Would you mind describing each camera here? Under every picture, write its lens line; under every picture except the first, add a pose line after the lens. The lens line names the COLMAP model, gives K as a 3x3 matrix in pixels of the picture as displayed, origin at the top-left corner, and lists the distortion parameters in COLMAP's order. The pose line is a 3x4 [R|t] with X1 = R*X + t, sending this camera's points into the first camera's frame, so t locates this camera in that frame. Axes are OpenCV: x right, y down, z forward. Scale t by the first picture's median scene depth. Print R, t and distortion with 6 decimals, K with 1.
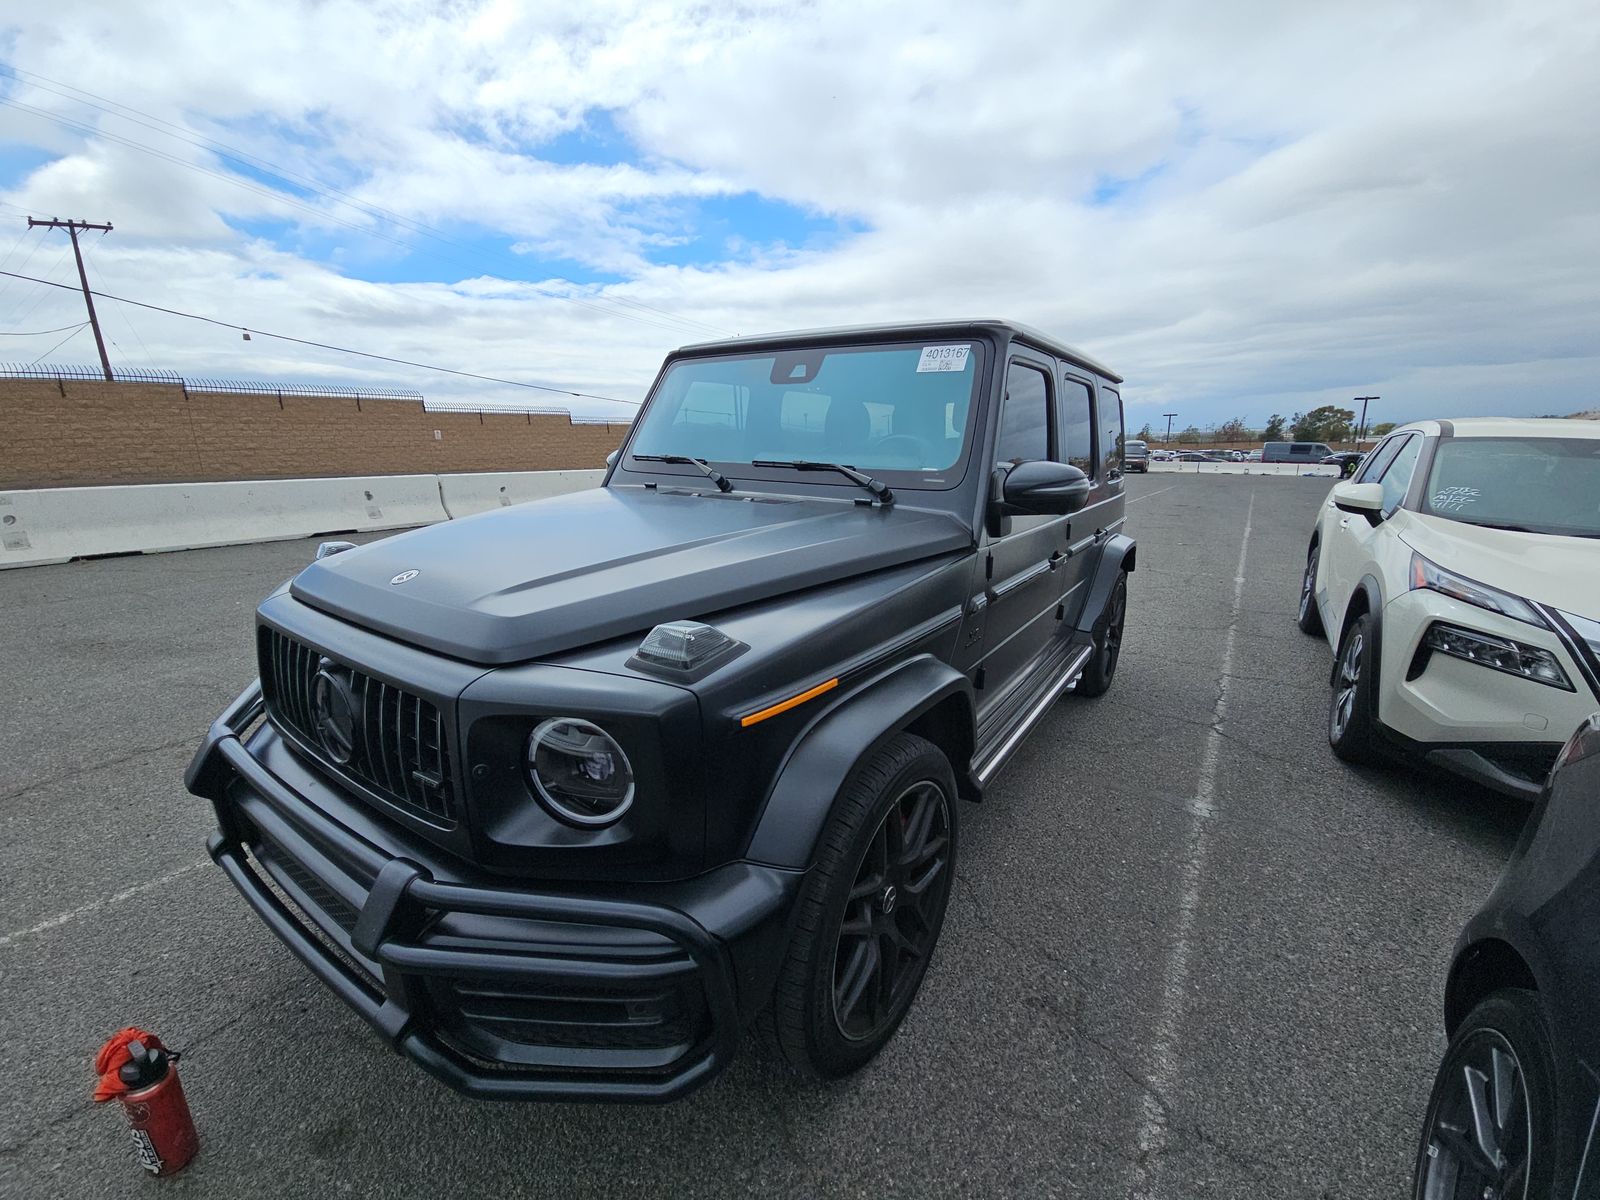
lens RADIAL K [[649.3, 0, 793.8], [0, 649.3, 594.6], [0, 0, 1]] dist [0.032749, -0.022182]
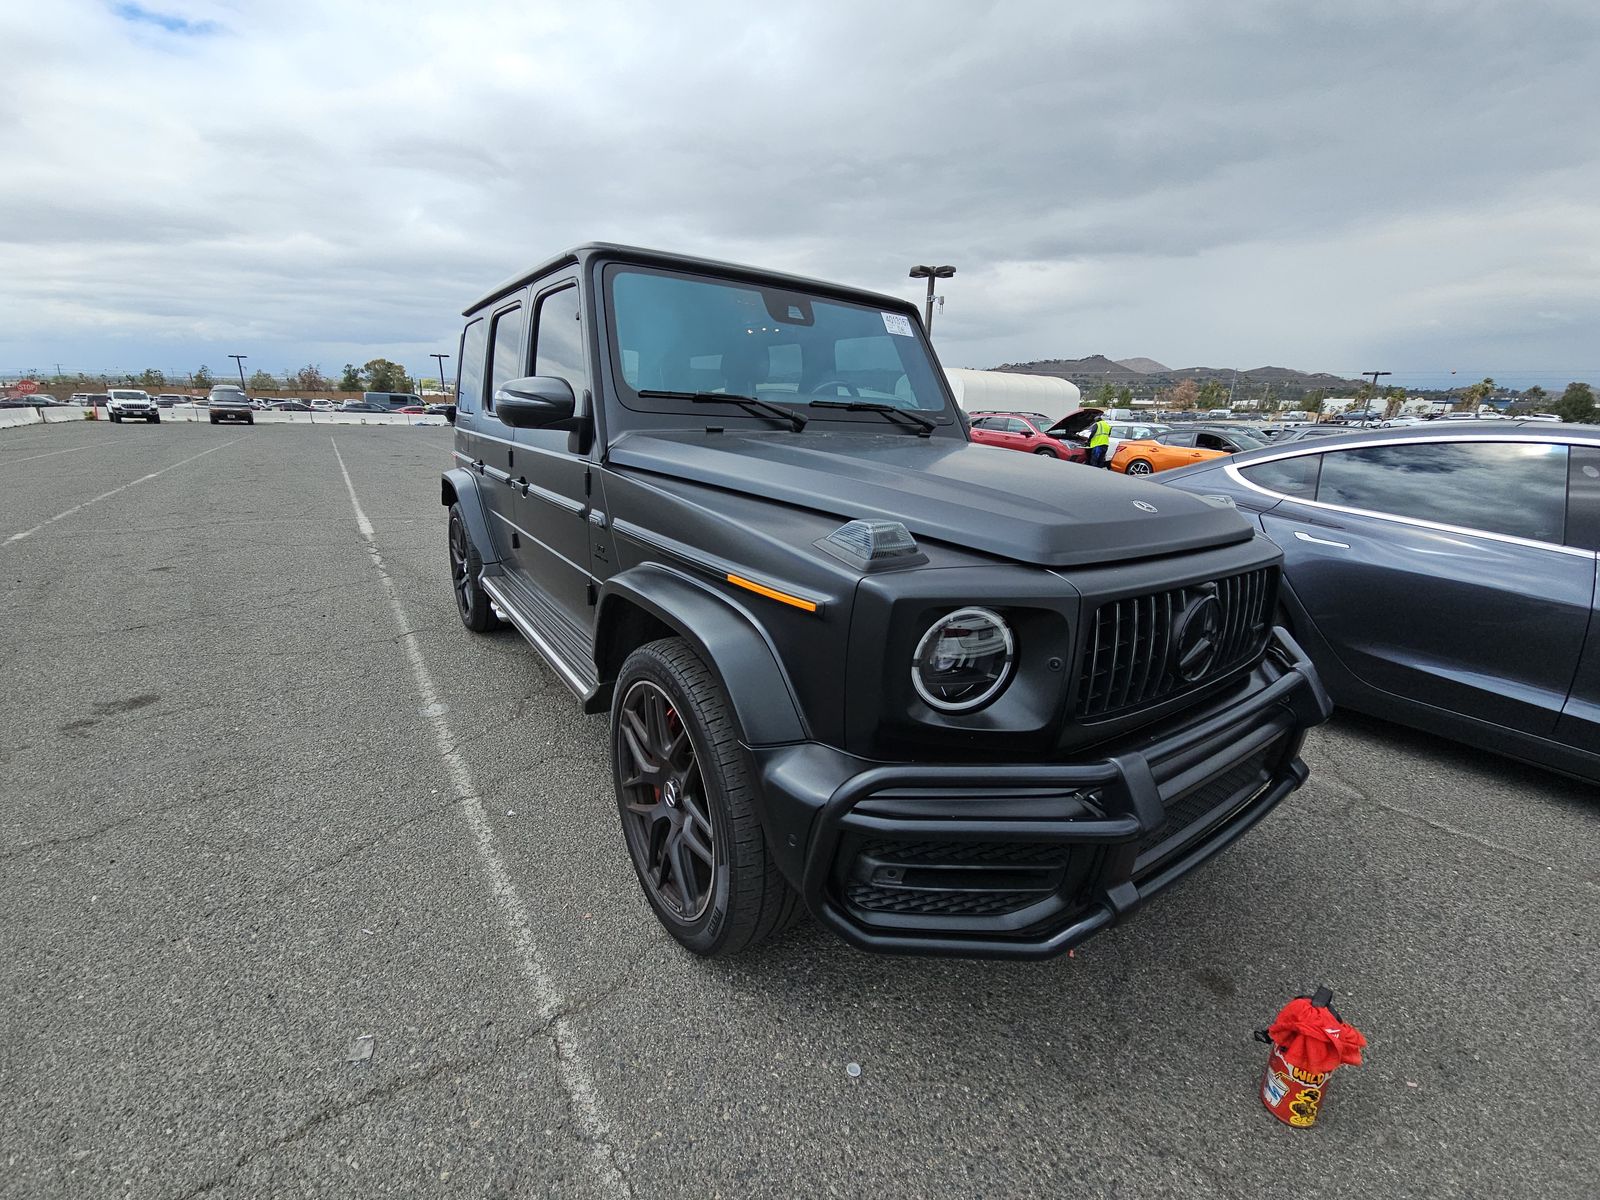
lens RADIAL K [[649.3, 0, 793.8], [0, 649.3, 594.6], [0, 0, 1]] dist [0.032749, -0.022182]
pose [[0.340473, -0.250838, 0.906178, -1.026443], [0.185679, 0.962716, 0.196725, -0.117204], [-0.921738, 0.101279, 0.374355, 0.658398]]
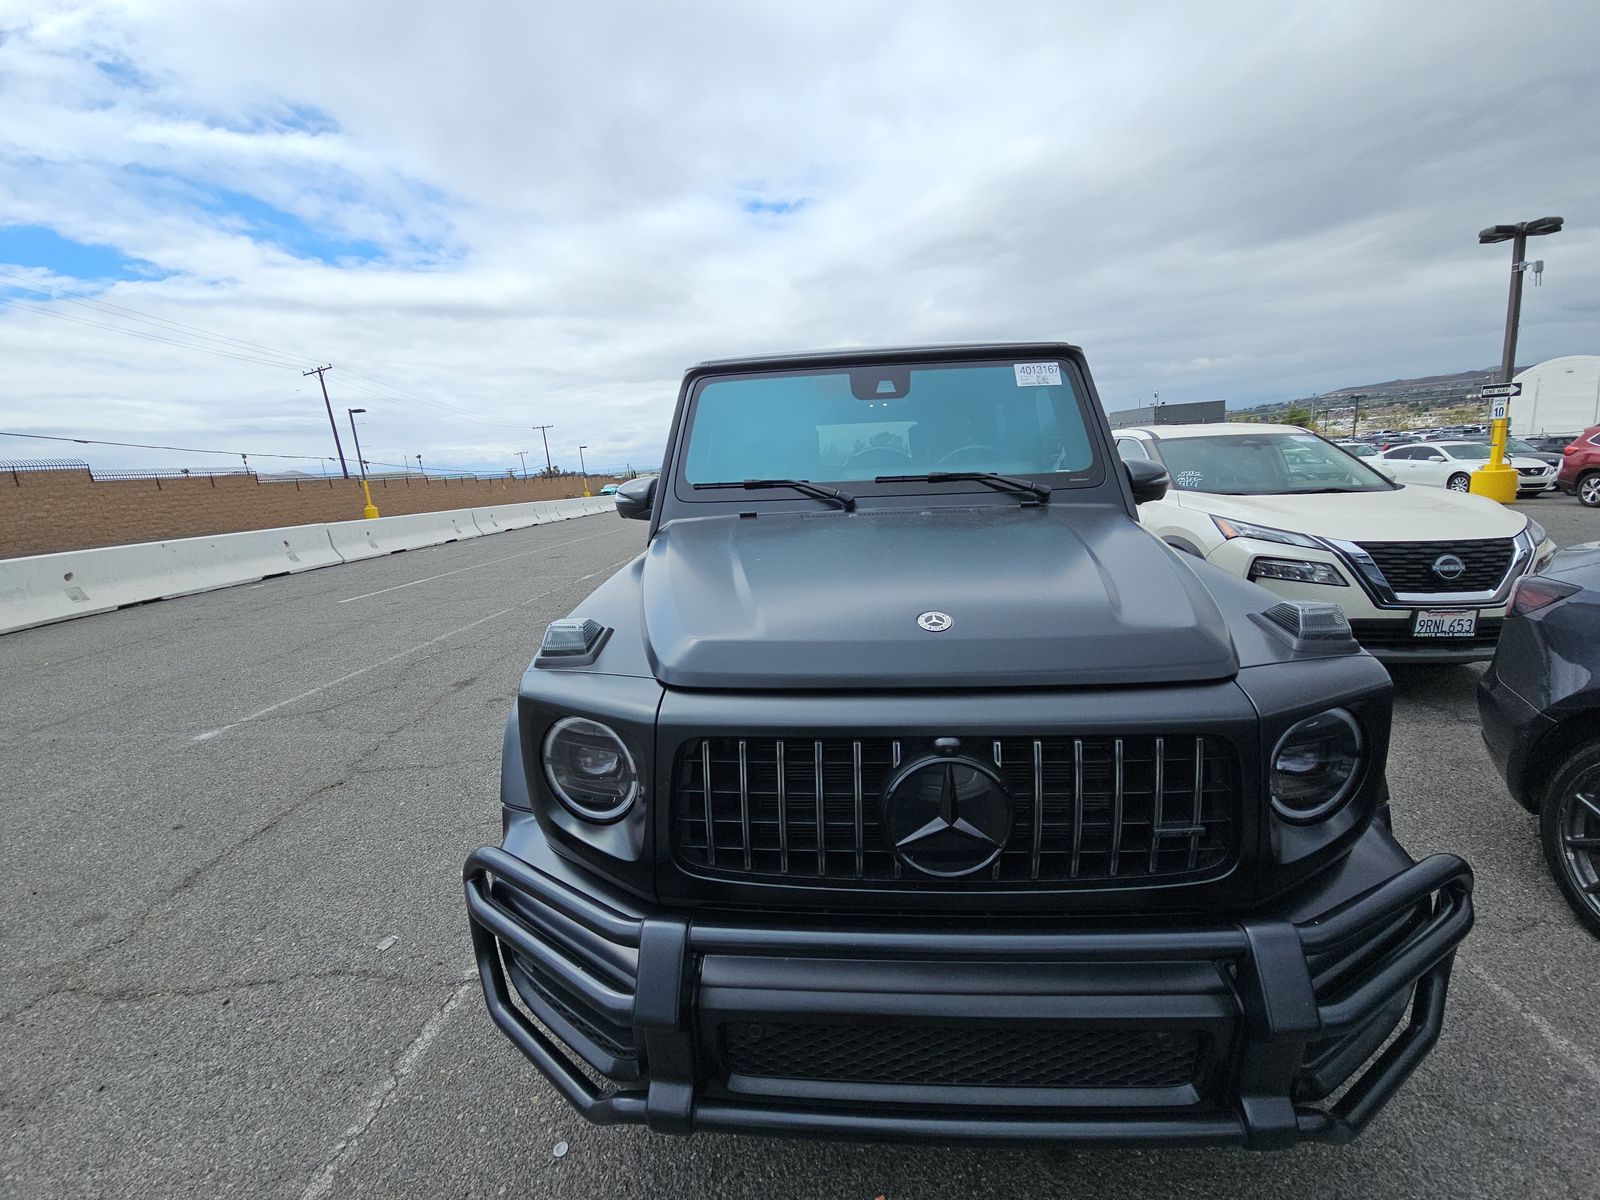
lens RADIAL K [[649.3, 0, 793.8], [0, 649.3, 594.6], [0, 0, 1]] dist [0.032749, -0.022182]
pose [[0.858122, -0.148737, 0.491430, -0.645251], [0.172600, 0.984987, -0.003271, -0.050704], [-0.483566, 0.087628, 0.870911, 0.226755]]
